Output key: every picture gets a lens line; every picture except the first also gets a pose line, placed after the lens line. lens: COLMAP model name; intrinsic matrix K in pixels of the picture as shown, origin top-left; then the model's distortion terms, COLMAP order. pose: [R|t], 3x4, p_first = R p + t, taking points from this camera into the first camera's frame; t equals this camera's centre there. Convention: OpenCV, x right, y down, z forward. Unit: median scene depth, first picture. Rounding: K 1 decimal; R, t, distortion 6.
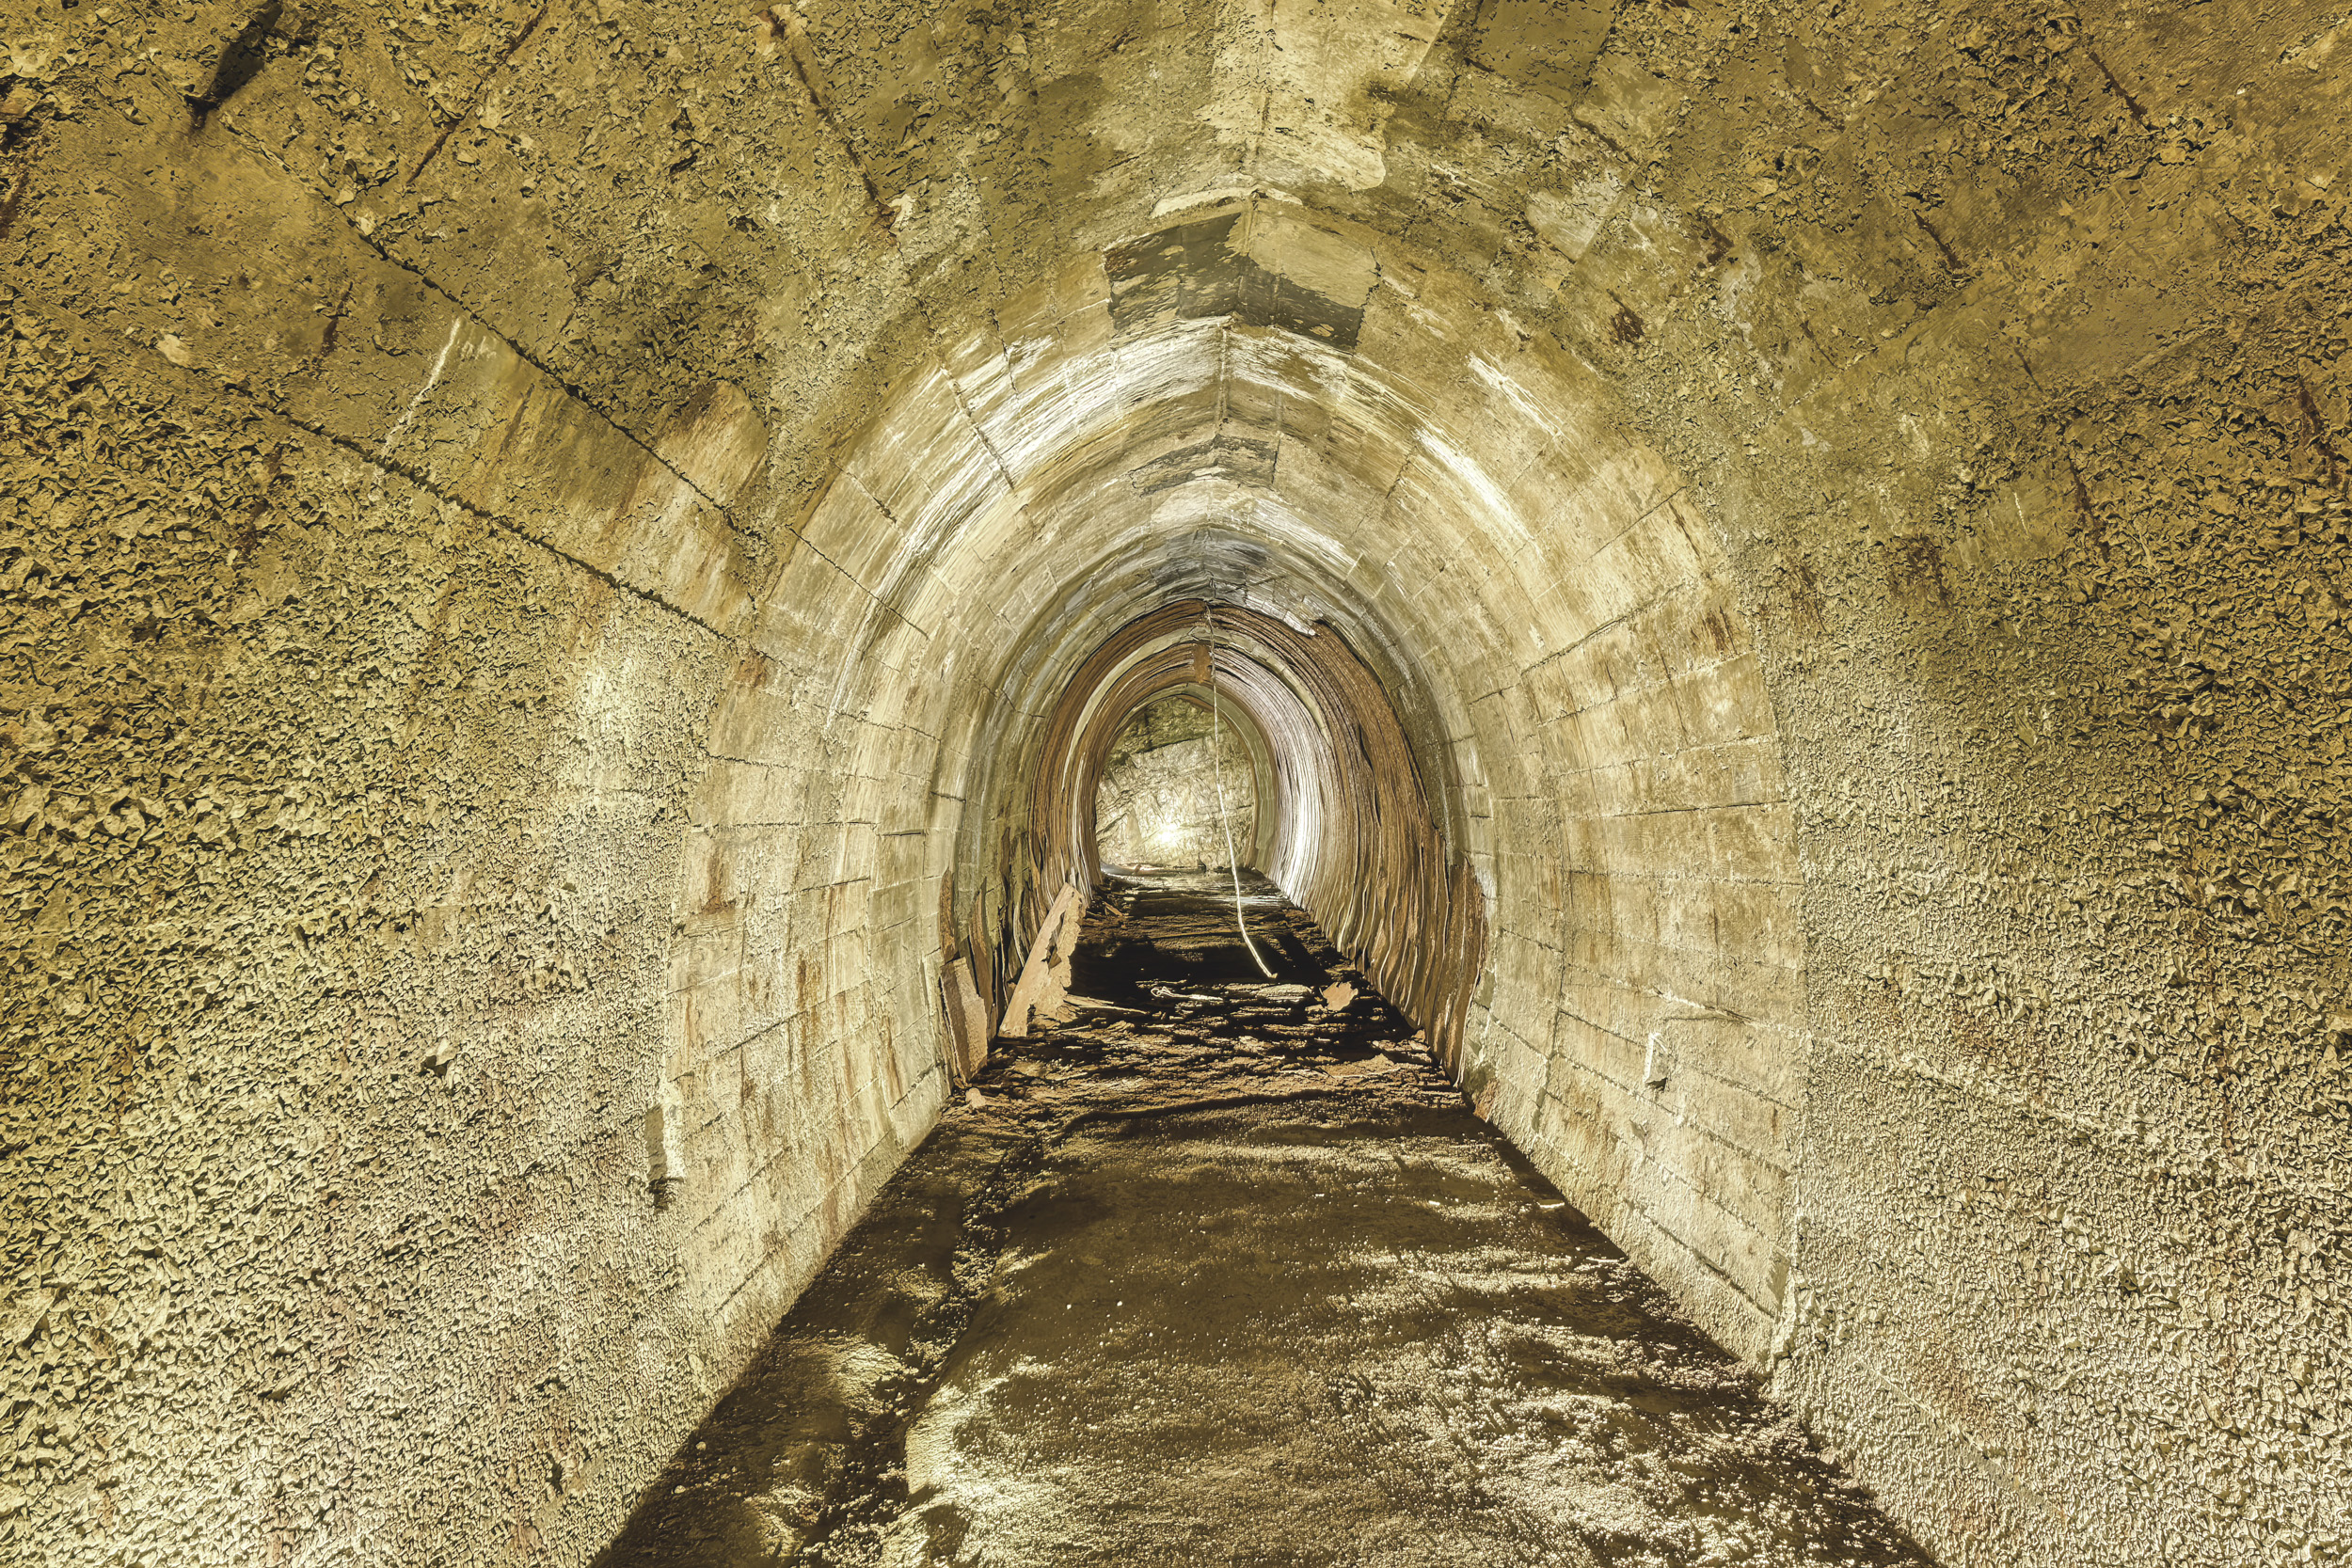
lens RADIAL K [[1294.9, 0, 1186.5], [0, 1294.9, 839.2], [0, 0, 1]] dist [0.043816, -0.030205]
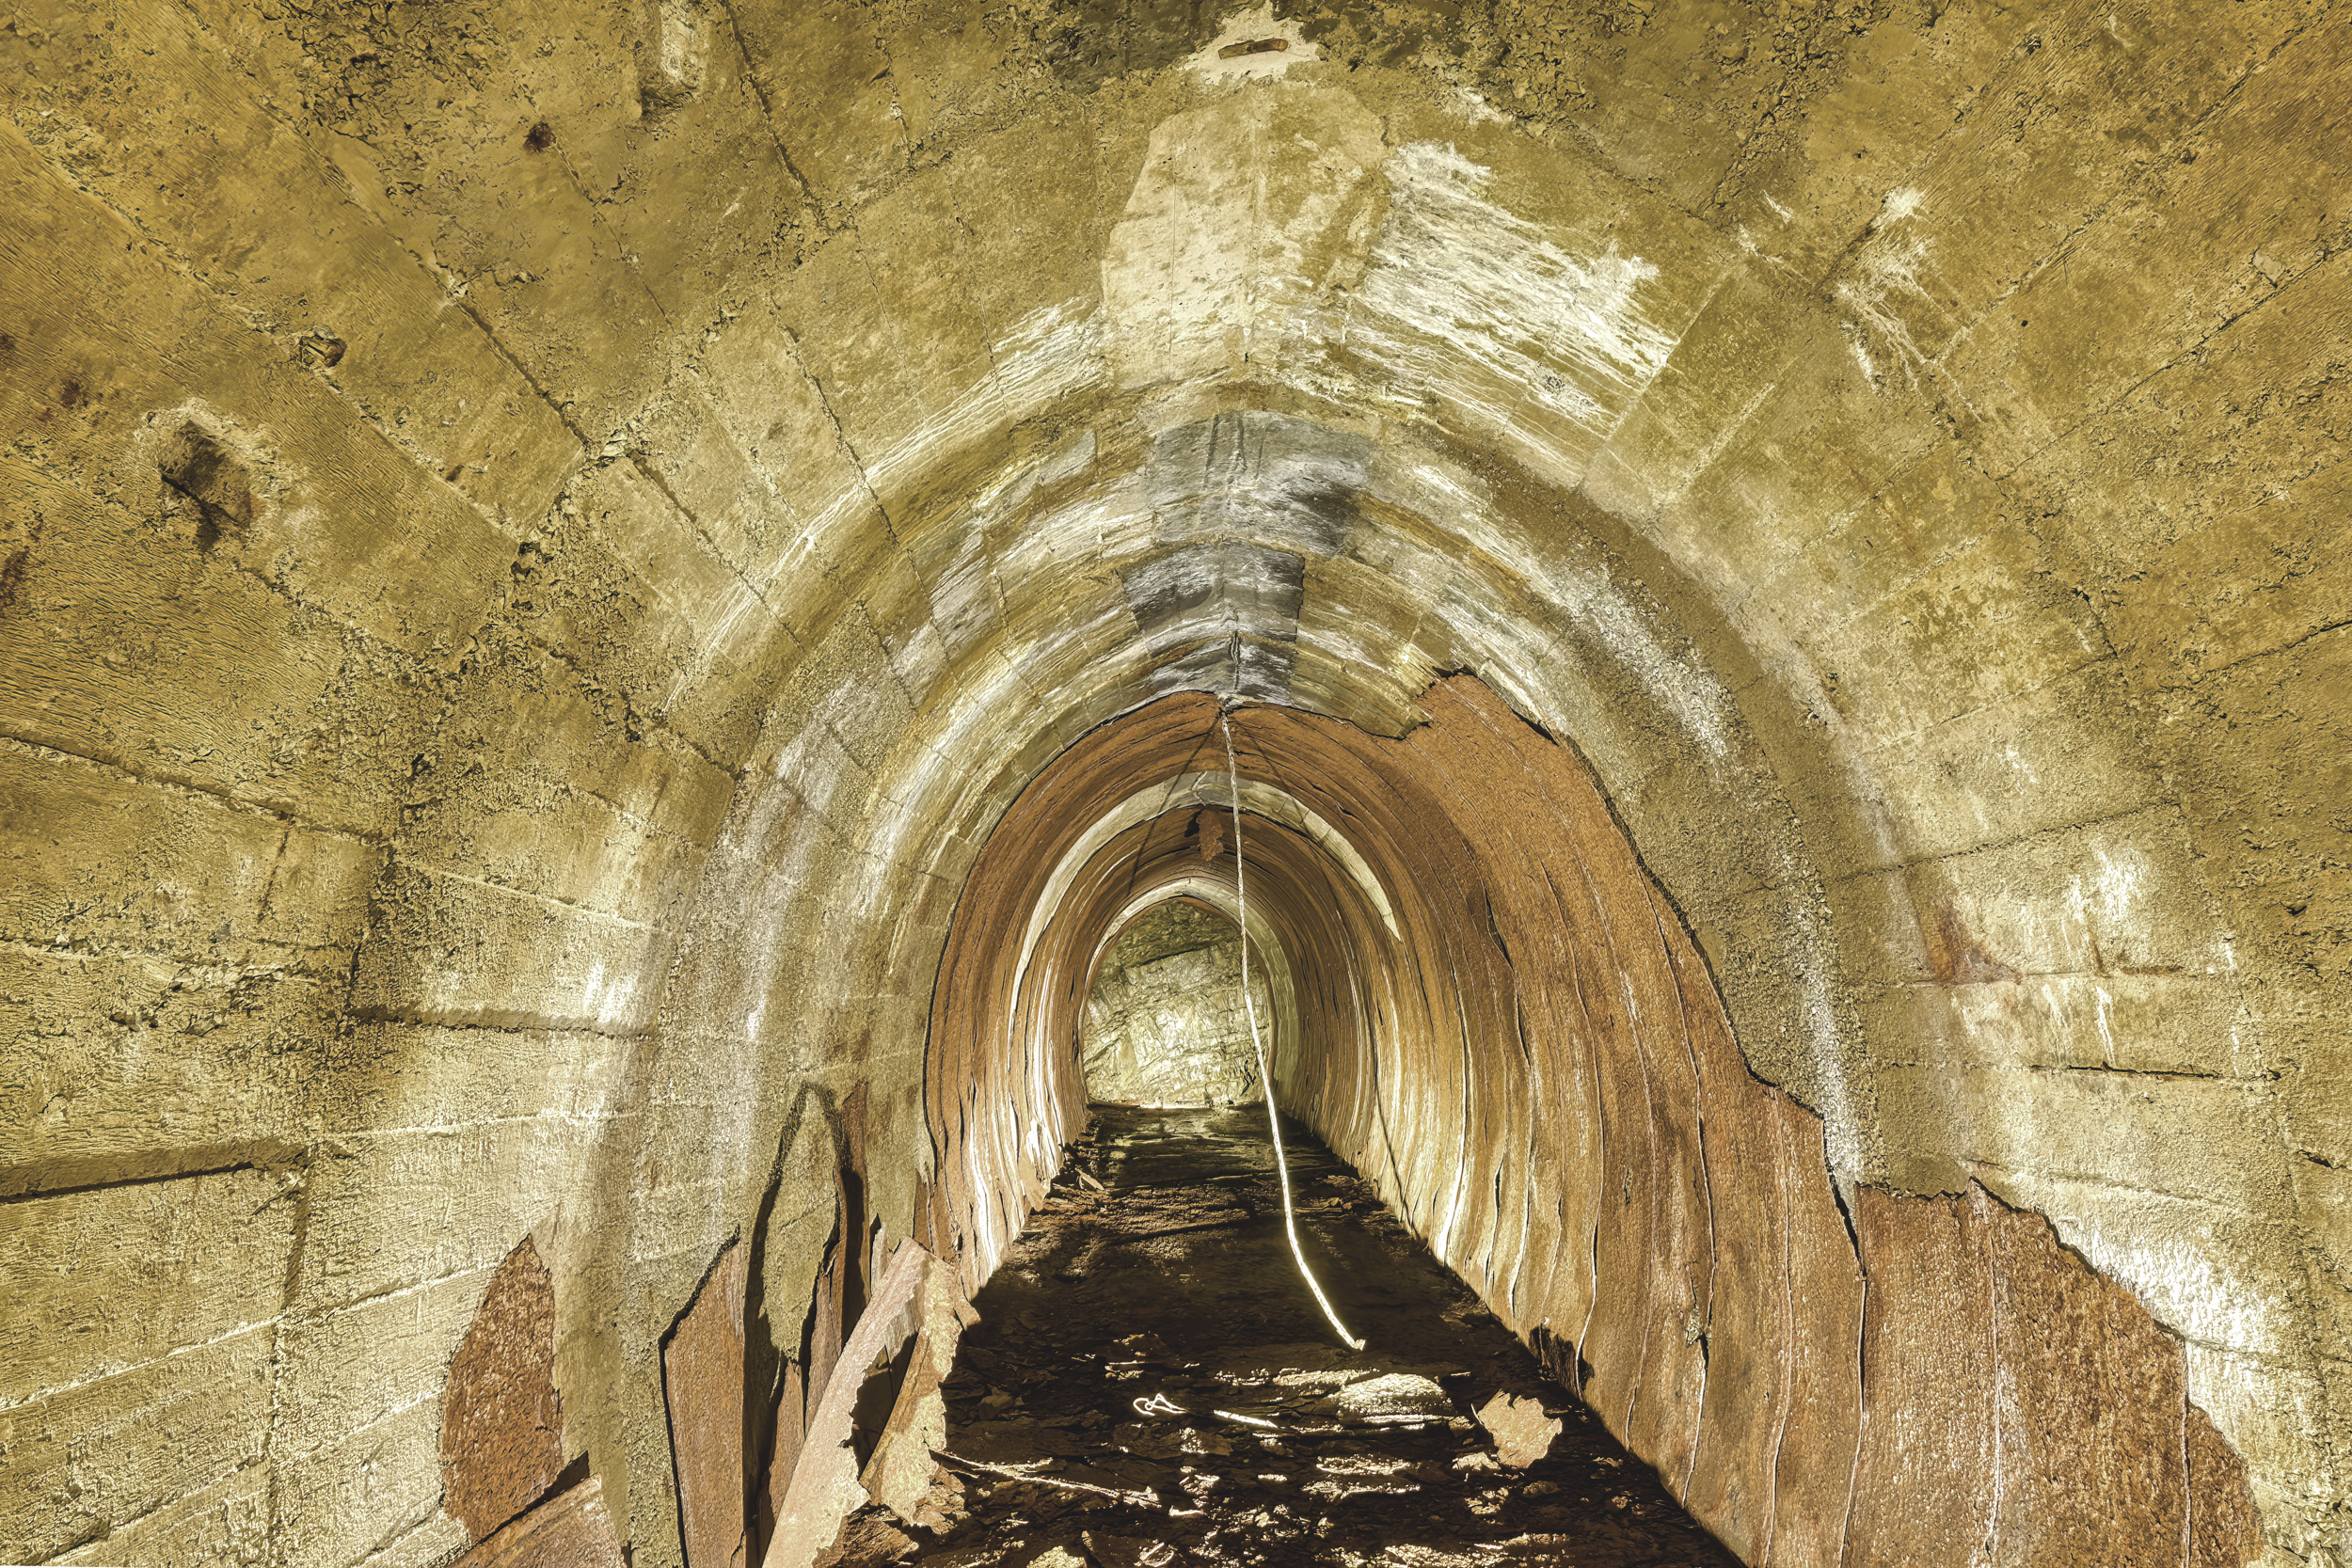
lens RADIAL K [[1294.9, 0, 1186.5], [0, 1294.9, 839.2], [0, 0, 1]] dist [0.043816, -0.030205]
pose [[0.999912, -0.013297, 0.000152, -0.002448], [0.013131, 0.985539, -0.168940, -0.012418], [0.002097, 0.168927, 0.985626, 0.383674]]
